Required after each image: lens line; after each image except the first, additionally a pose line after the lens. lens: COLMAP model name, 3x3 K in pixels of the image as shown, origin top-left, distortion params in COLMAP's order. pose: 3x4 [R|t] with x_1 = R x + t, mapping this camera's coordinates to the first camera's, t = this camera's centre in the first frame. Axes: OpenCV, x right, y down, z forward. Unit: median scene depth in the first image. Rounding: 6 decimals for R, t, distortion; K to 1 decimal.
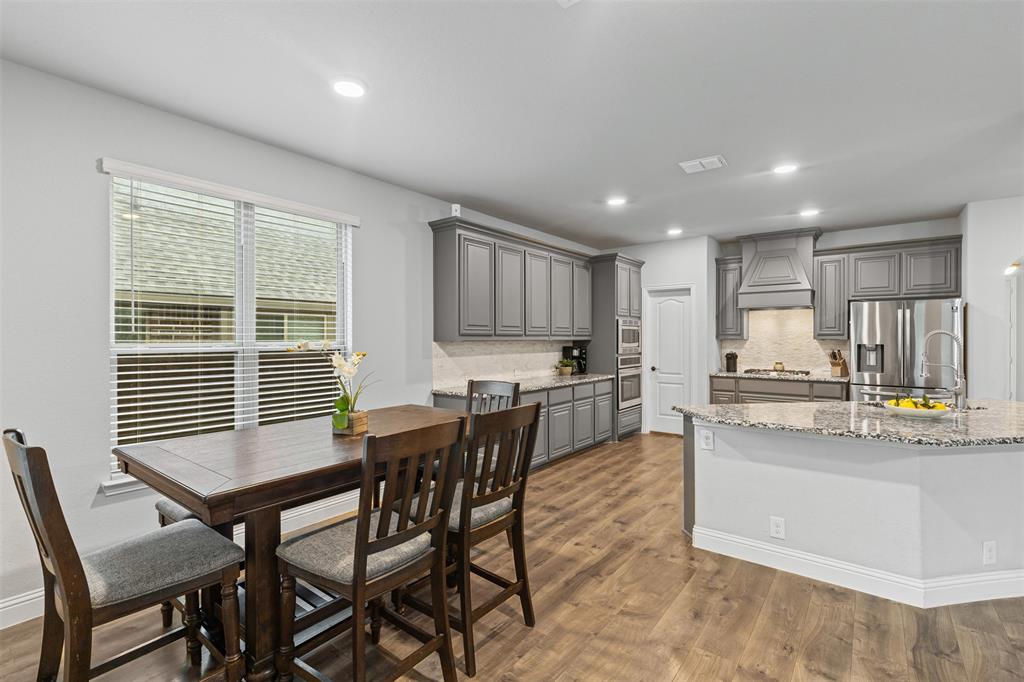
lens RADIAL K [[461.4, 0, 516.6], [0, 461.4, 347.4], [0, 0, 1]] dist [0.000128, -0.000178]
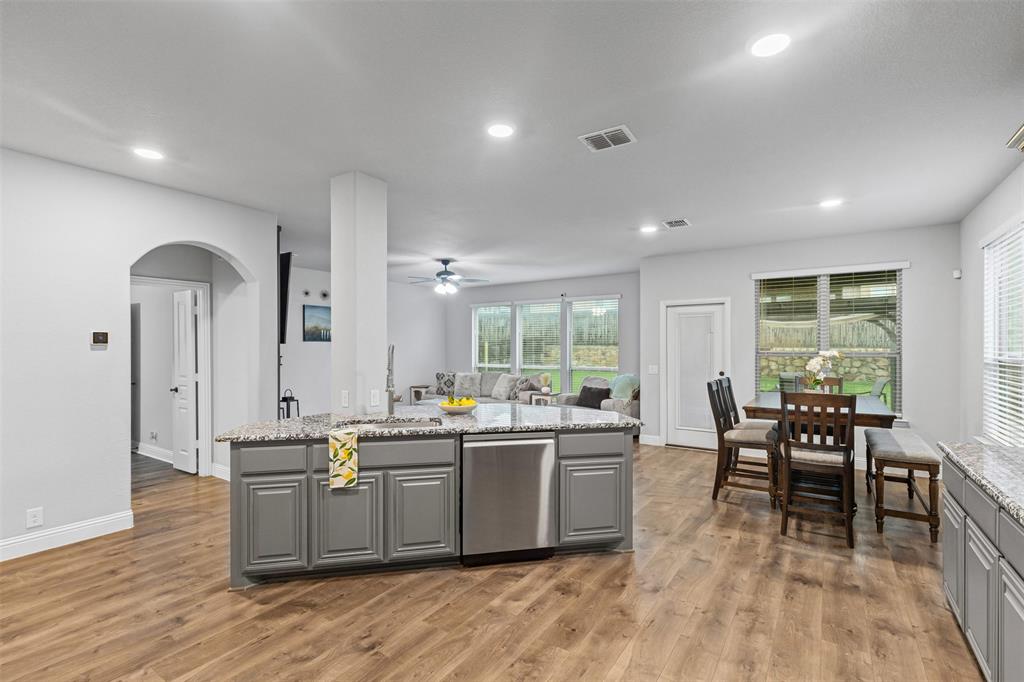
lens RADIAL K [[461.4, 0, 516.6], [0, 461.4, 347.4], [0, 0, 1]] dist [0.000128, -0.000178]
pose [[-0.997855, -0.001287, -0.065456, 0.633926], [-0.002899, 0.999694, 0.024548, -0.046758], [0.065404, 0.024685, -0.997553, 1.836780]]
